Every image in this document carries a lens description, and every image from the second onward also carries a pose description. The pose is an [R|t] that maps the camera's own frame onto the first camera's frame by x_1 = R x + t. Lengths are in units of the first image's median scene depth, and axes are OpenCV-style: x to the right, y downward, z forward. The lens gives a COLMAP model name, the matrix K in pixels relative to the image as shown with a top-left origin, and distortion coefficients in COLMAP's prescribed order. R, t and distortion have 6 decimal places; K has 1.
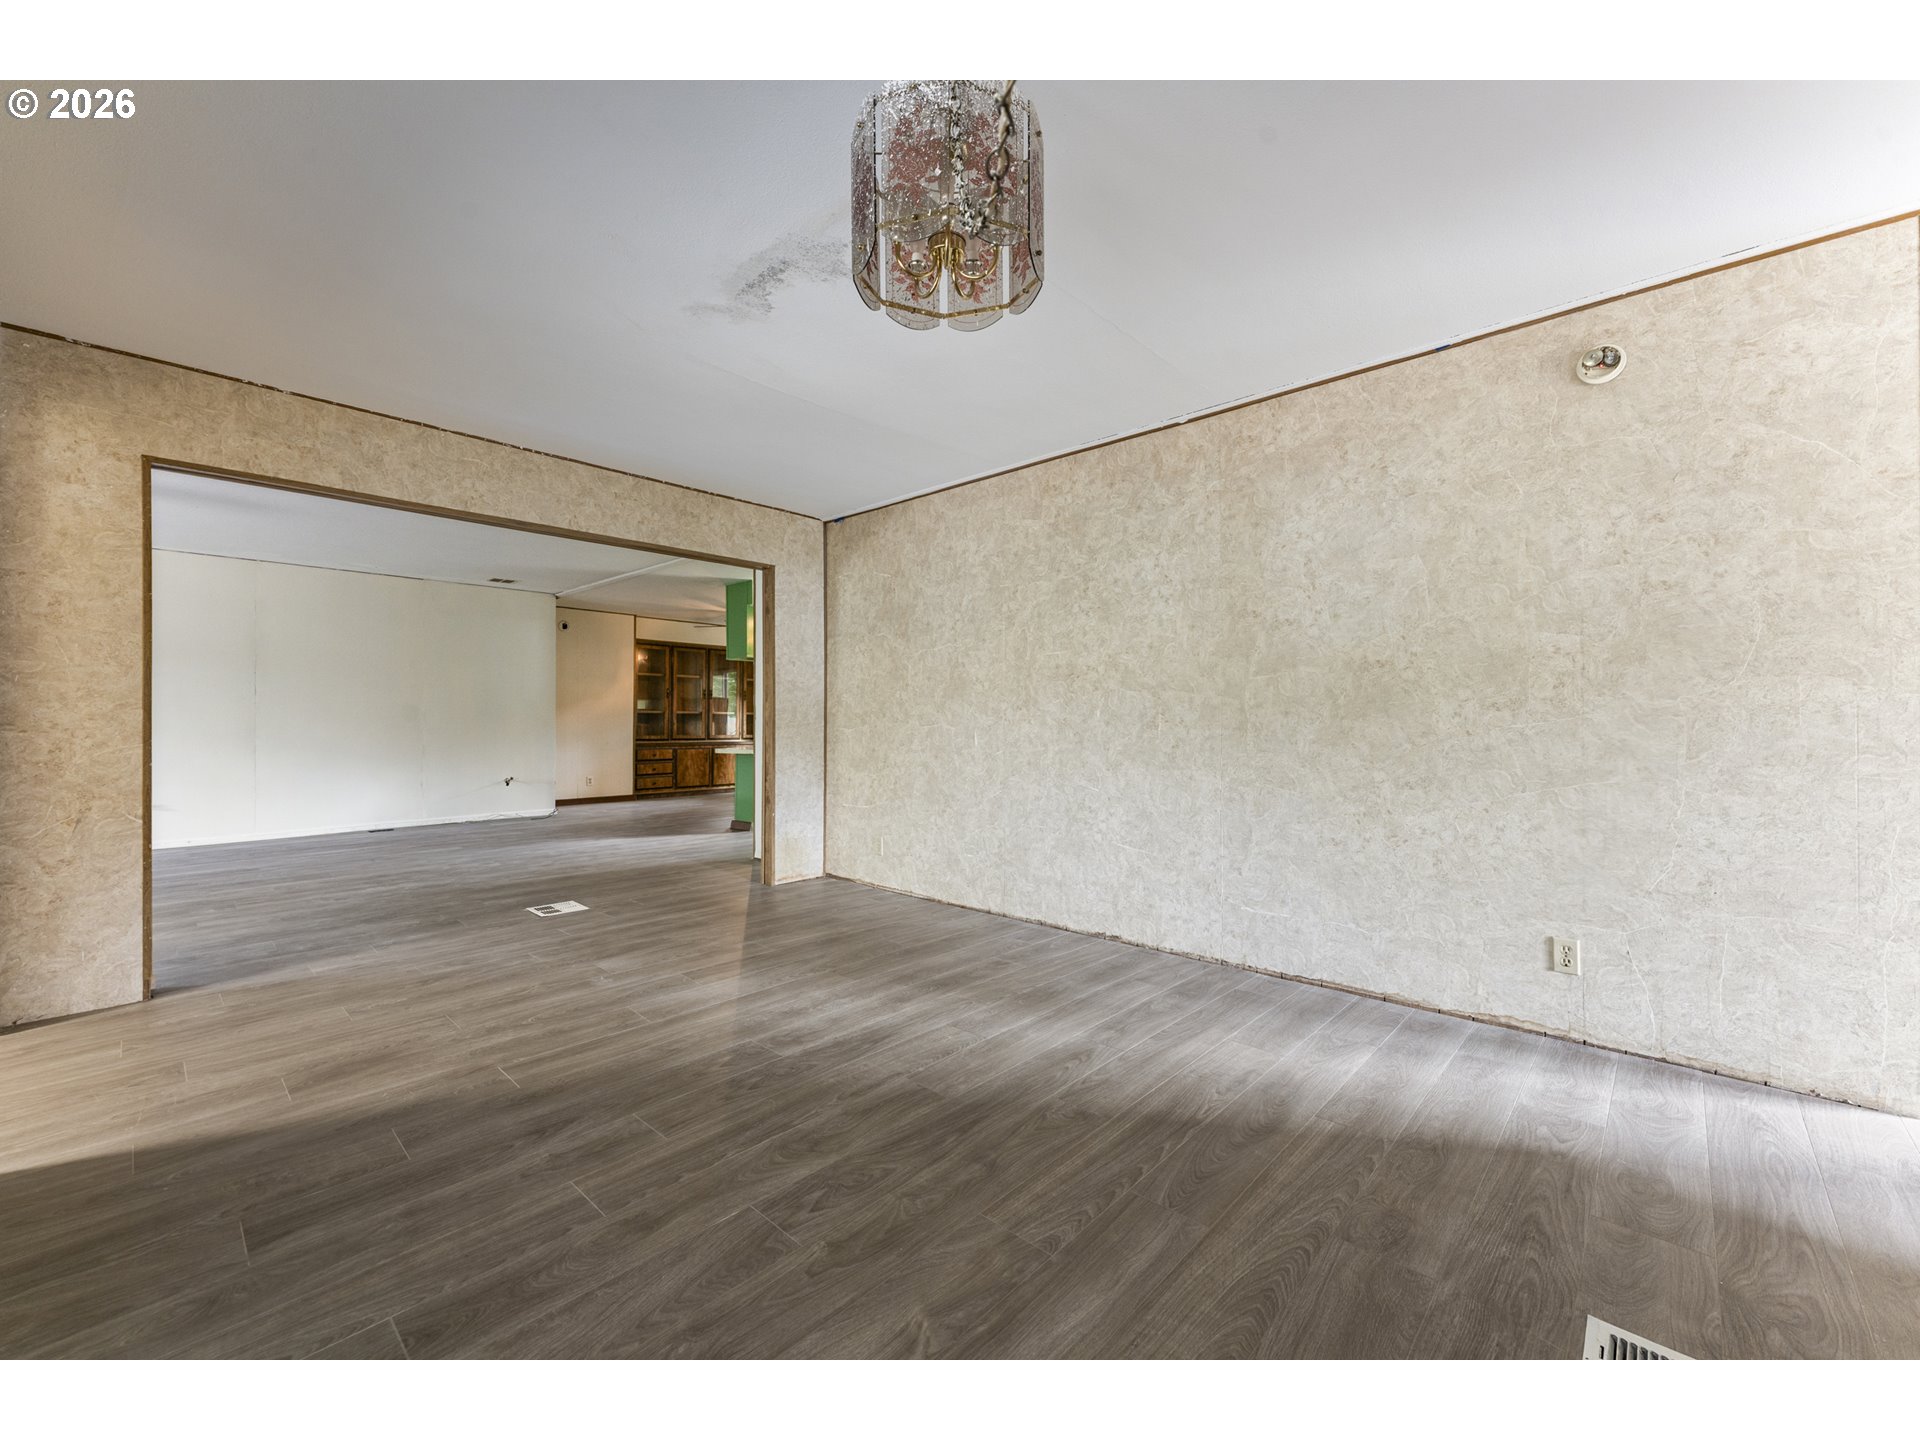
lens RADIAL K [[763.9, 0, 951.6], [0, 763.9, 722.0], [0, 0, 1]] dist [0.000535, -0.000065]
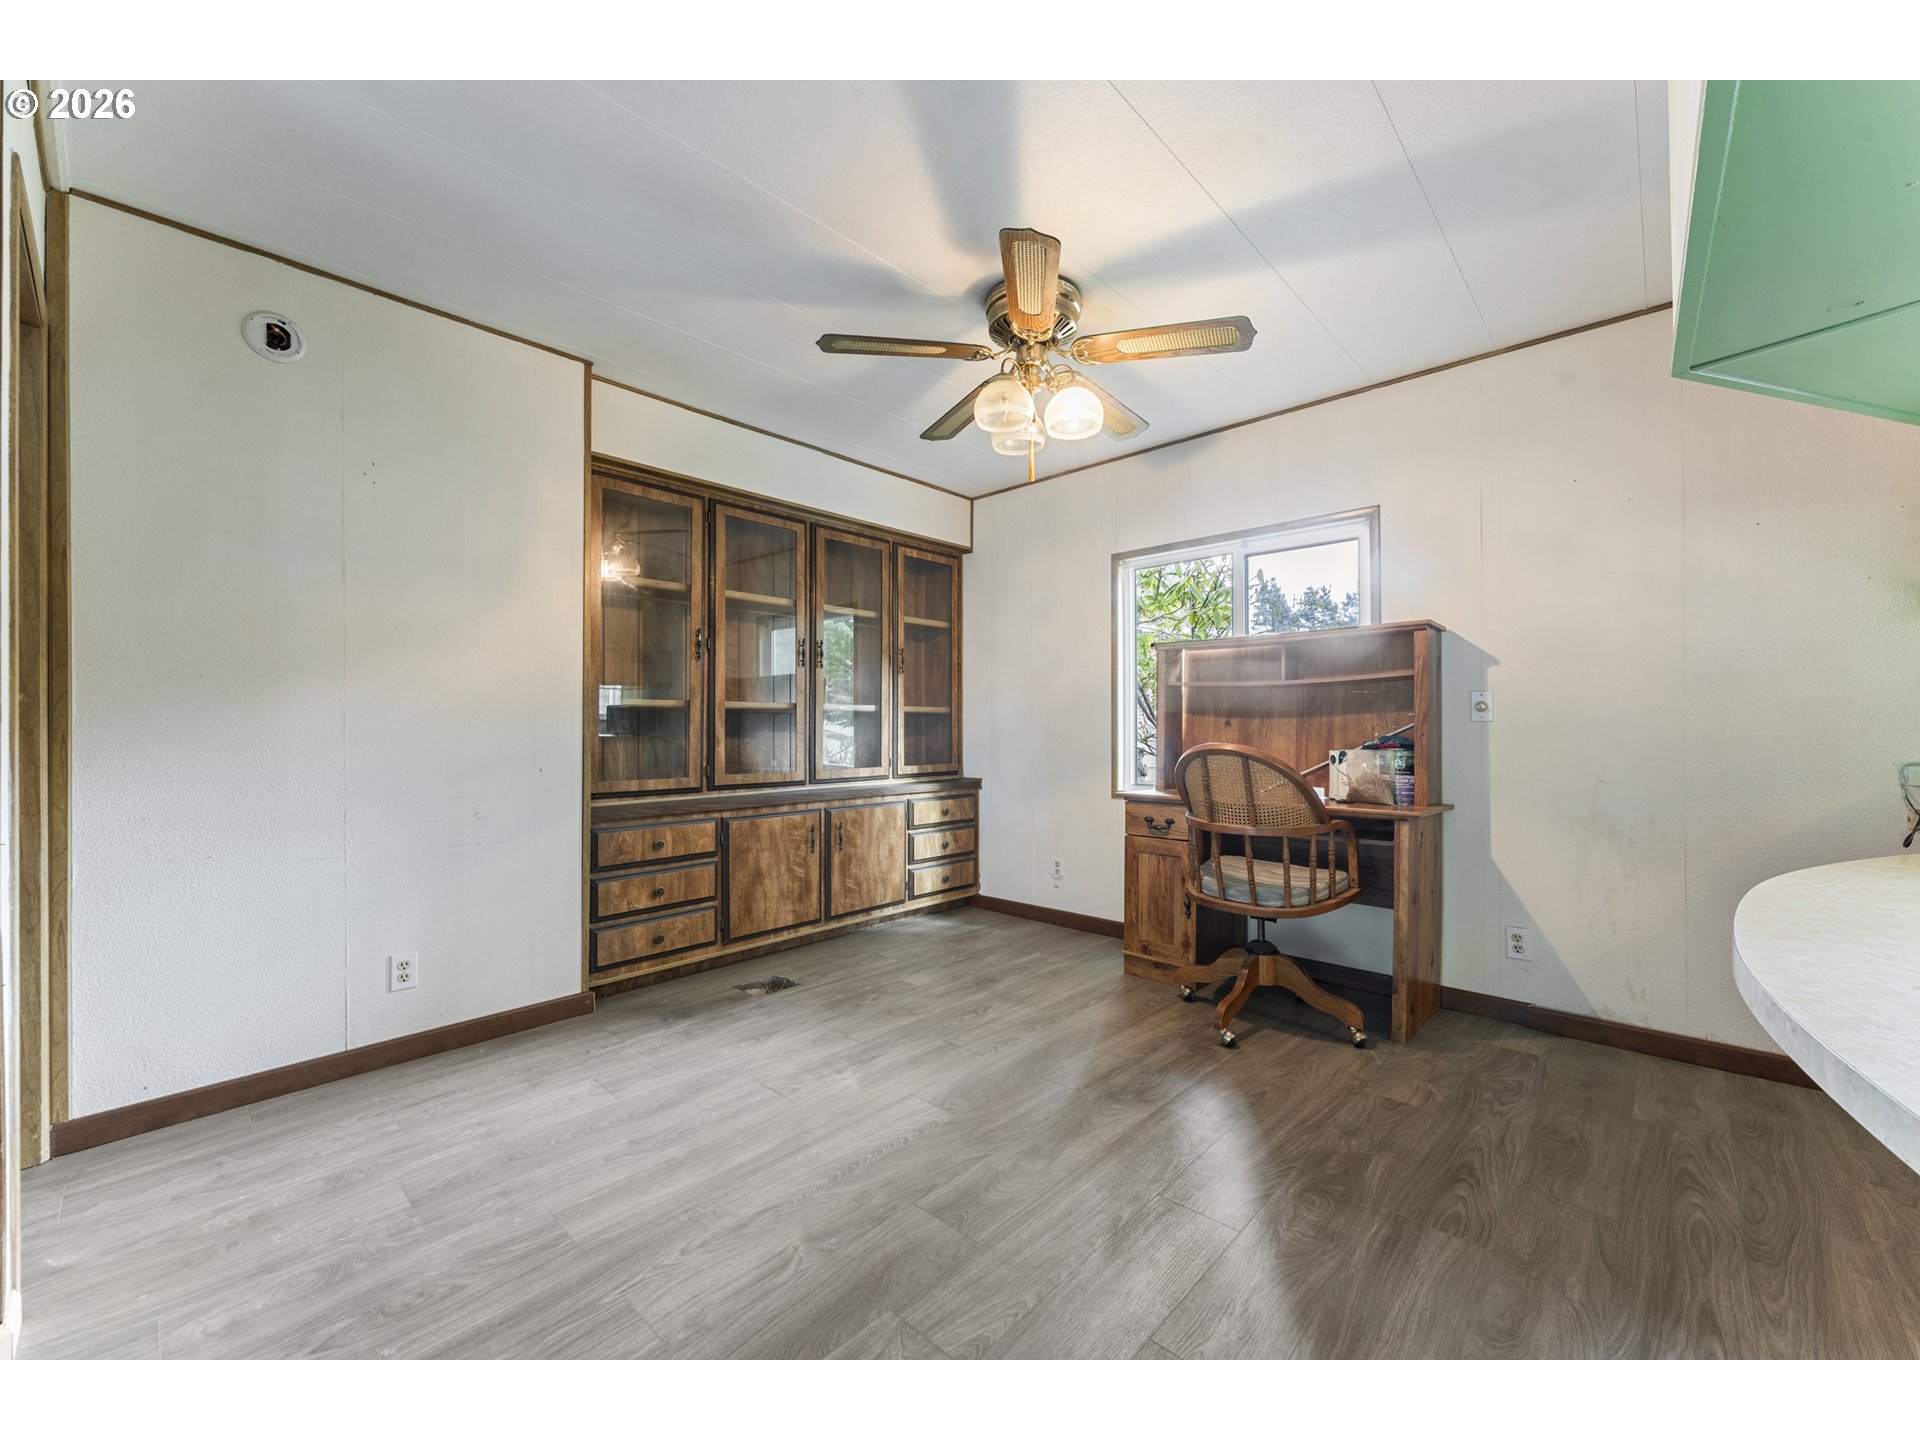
lens RADIAL K [[763.9, 0, 968.1], [0, 763.9, 723.8], [0, 0, 1]] dist [0.000535, -0.000065]
pose [[0.999867, -0.000748, 0.016313, -0.262691], [0.000759, 0.999999, -0.000686, -0.003766], [-0.016313, 0.000698, 0.999867, 0.674972]]
